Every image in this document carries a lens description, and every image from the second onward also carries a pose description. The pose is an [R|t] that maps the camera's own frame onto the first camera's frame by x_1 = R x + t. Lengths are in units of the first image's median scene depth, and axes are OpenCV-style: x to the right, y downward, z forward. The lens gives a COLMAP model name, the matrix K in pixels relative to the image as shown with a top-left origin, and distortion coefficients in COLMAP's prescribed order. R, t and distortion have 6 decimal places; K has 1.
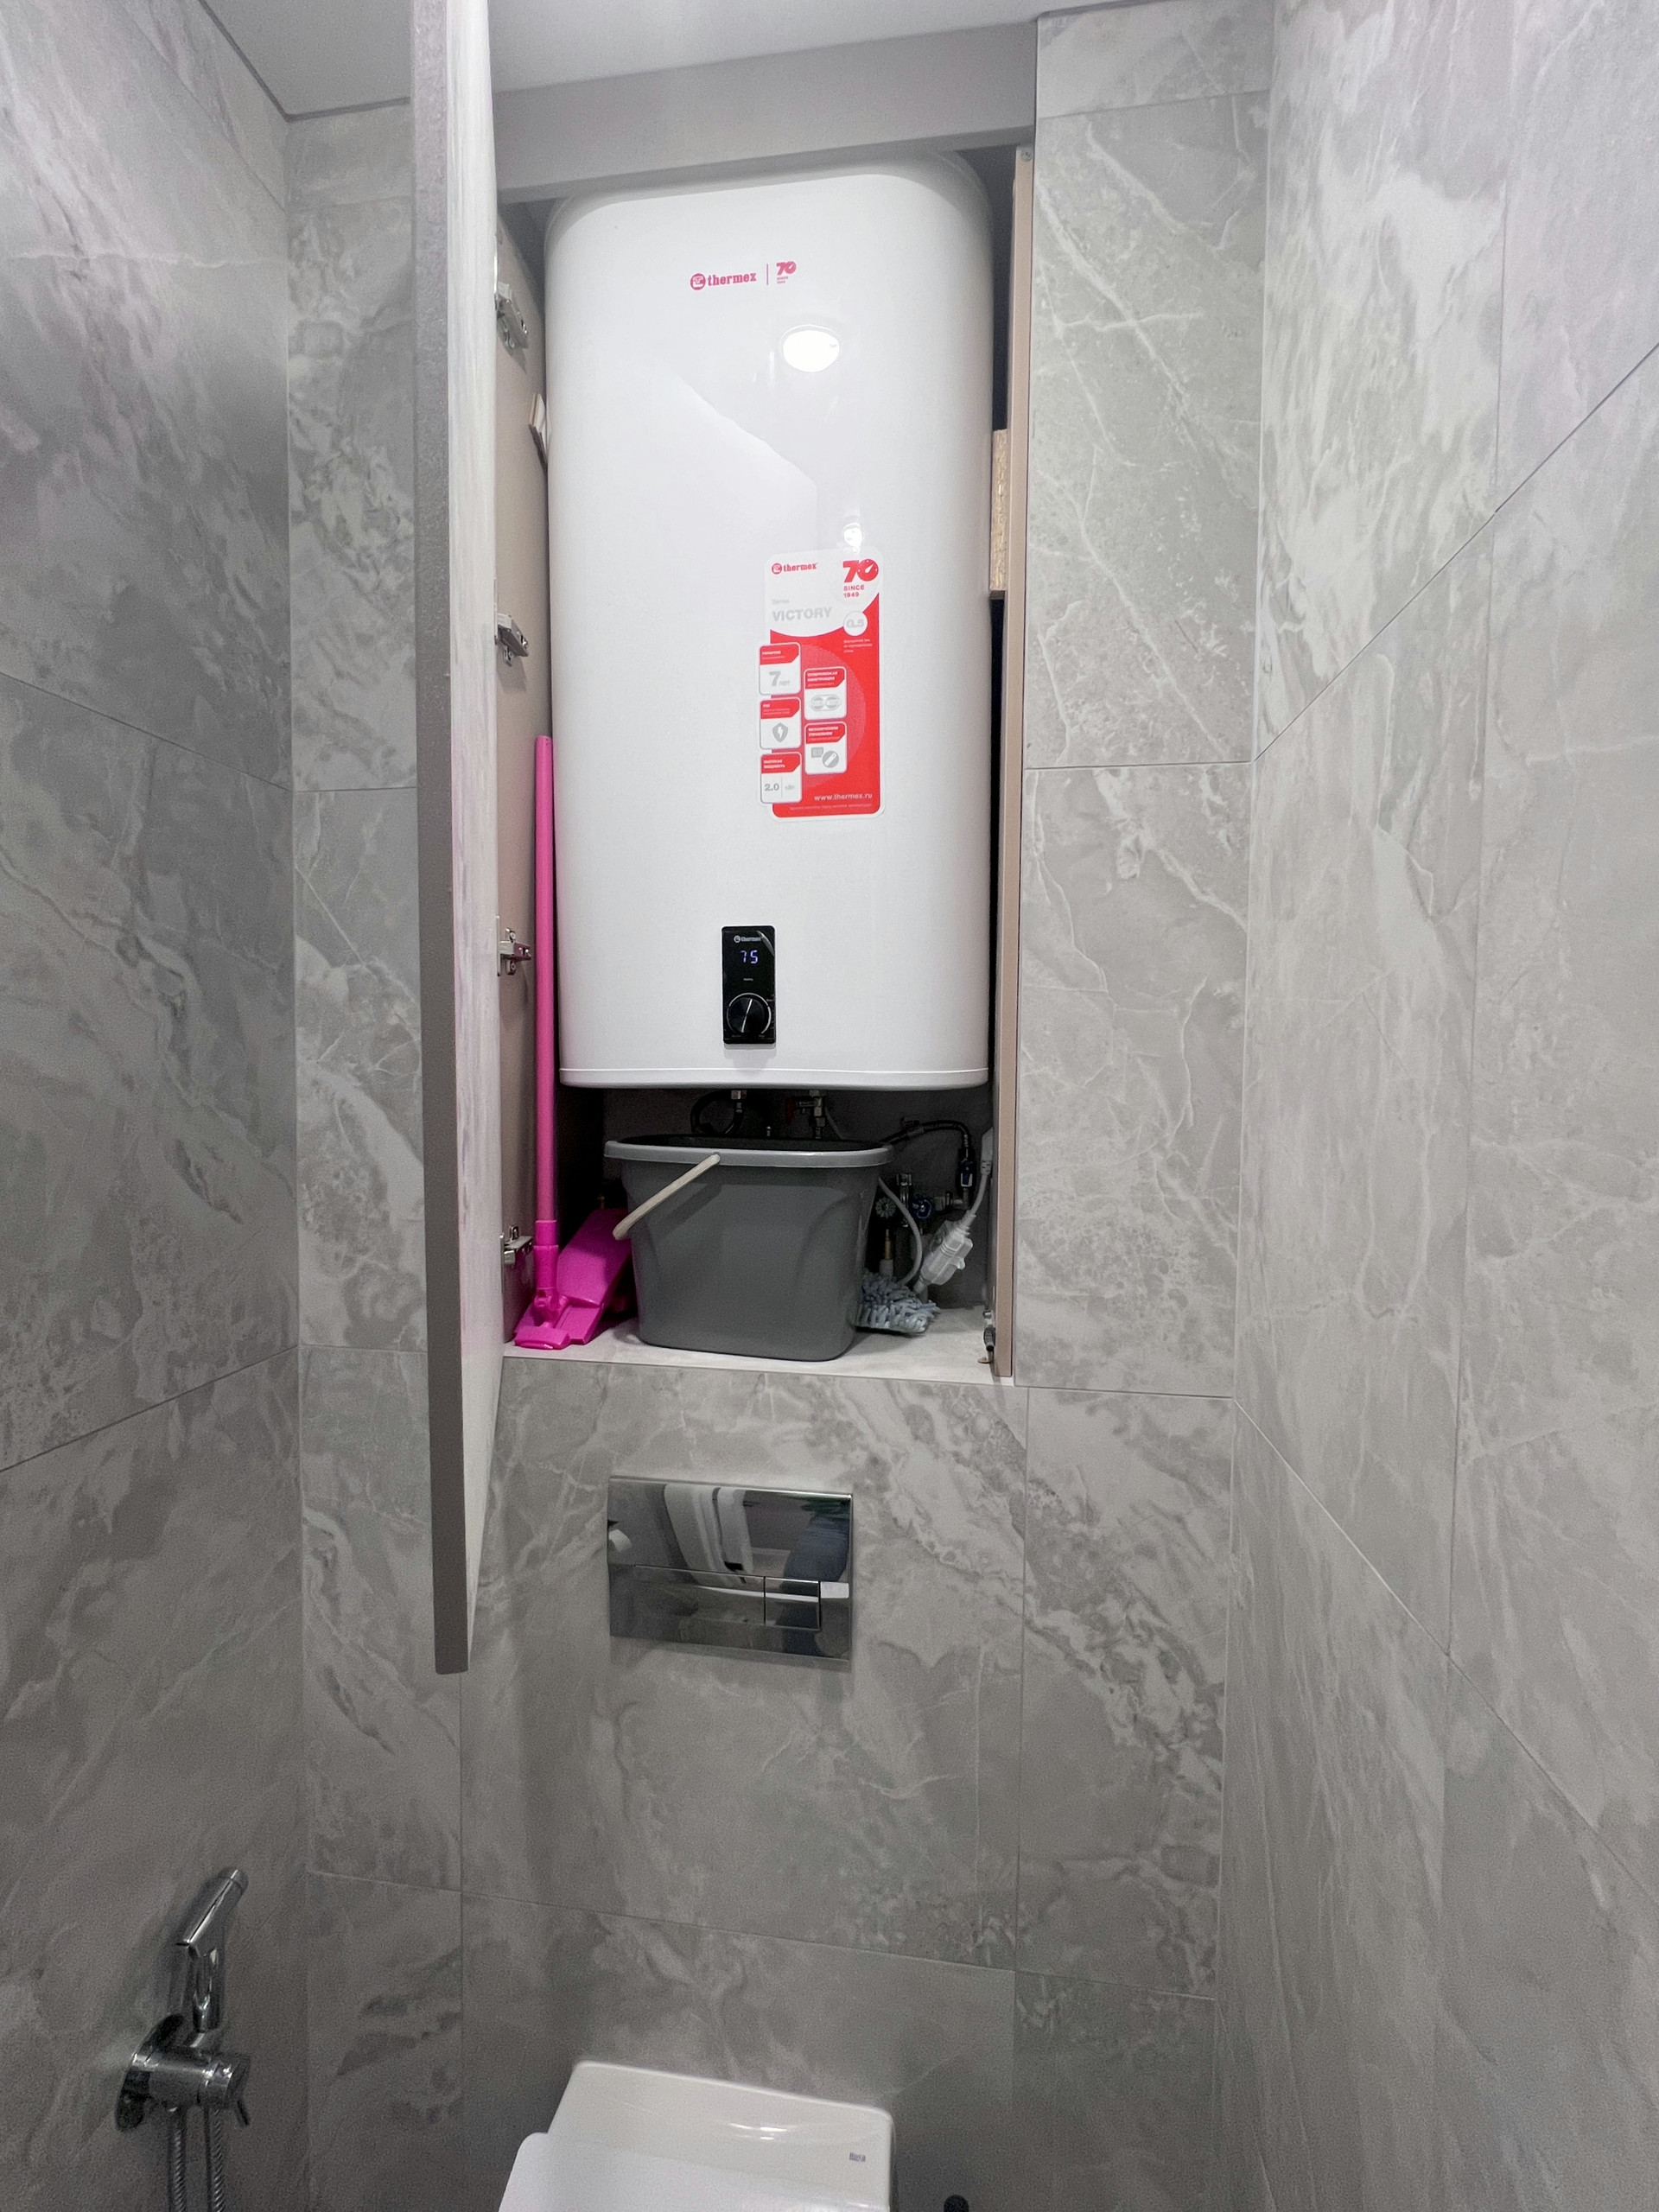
lens RADIAL K [[948.2, 0, 829.5], [0, 948.2, 1106.0], [0, 0, 1]] dist [-0.002856, 0.000348]
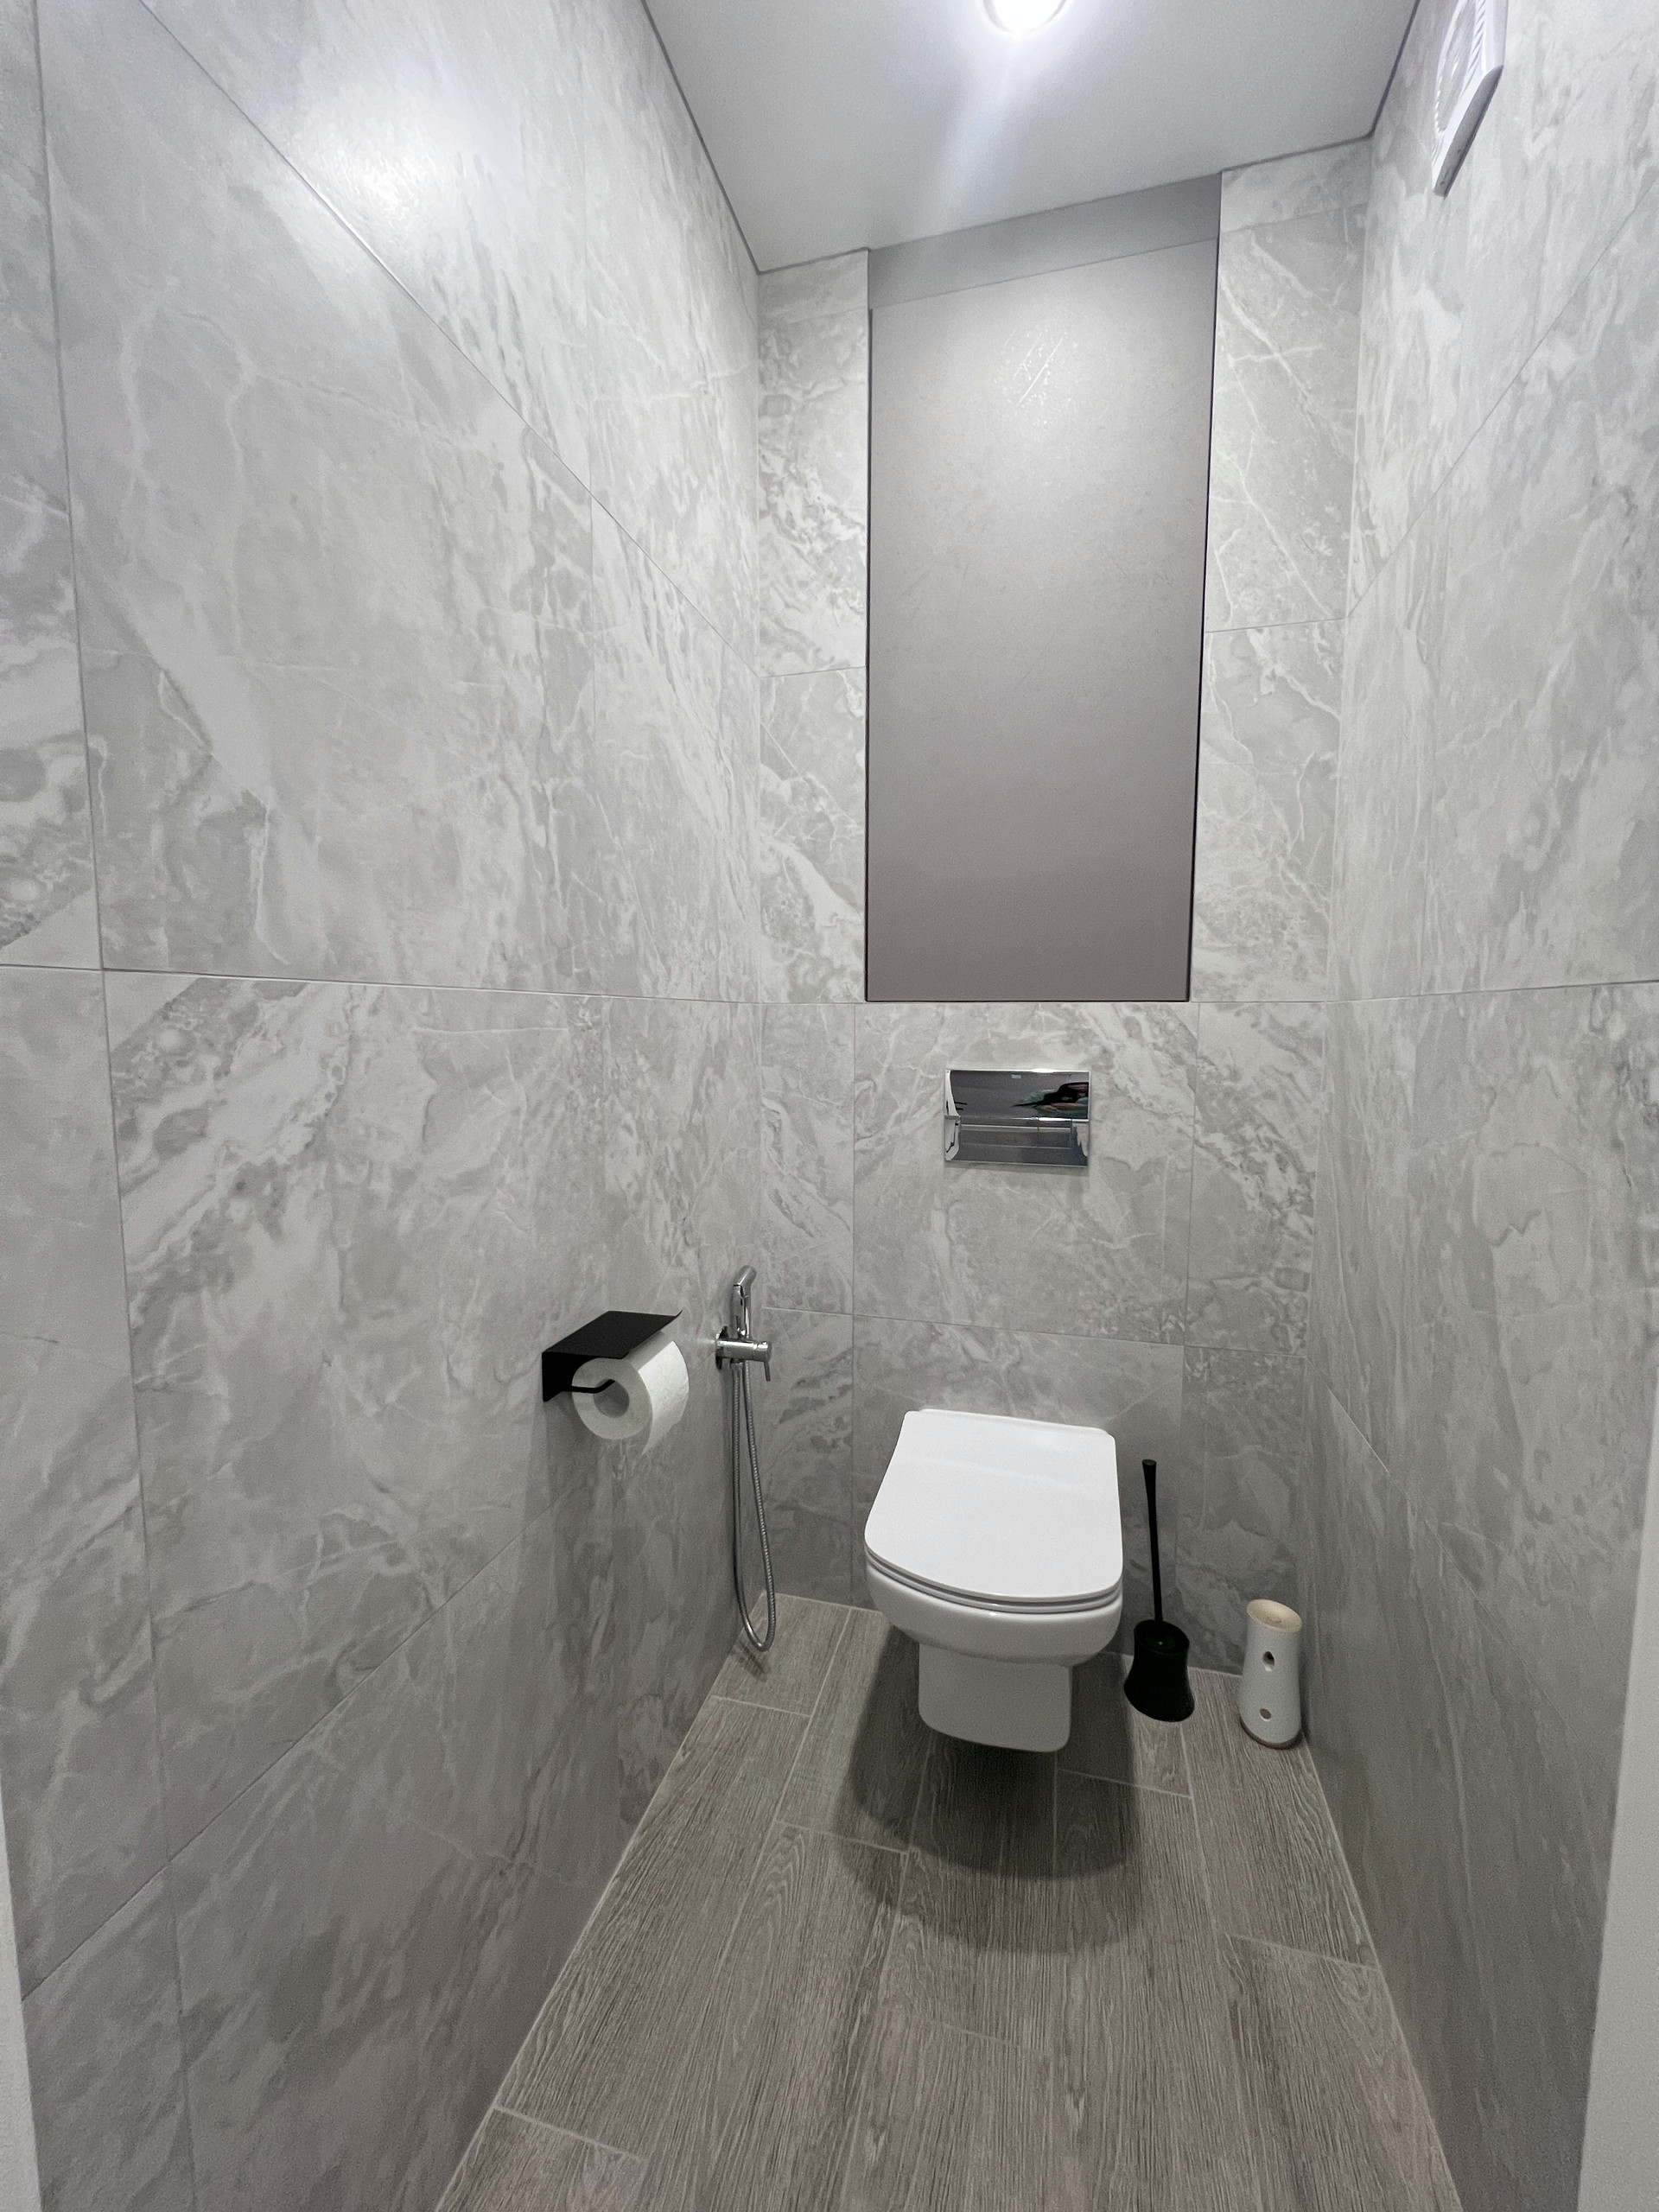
lens RADIAL K [[888.0, 0, 829.5], [0, 888.0, 1106.0], [0, 0, 1]] dist [-0.003050, 0.000261]
pose [[0.992316, 0.002960, -0.123697, -0.256066], [0.003650, 0.998578, 0.053177, 0.395383], [0.123678, -0.053220, 0.990894, -0.688374]]
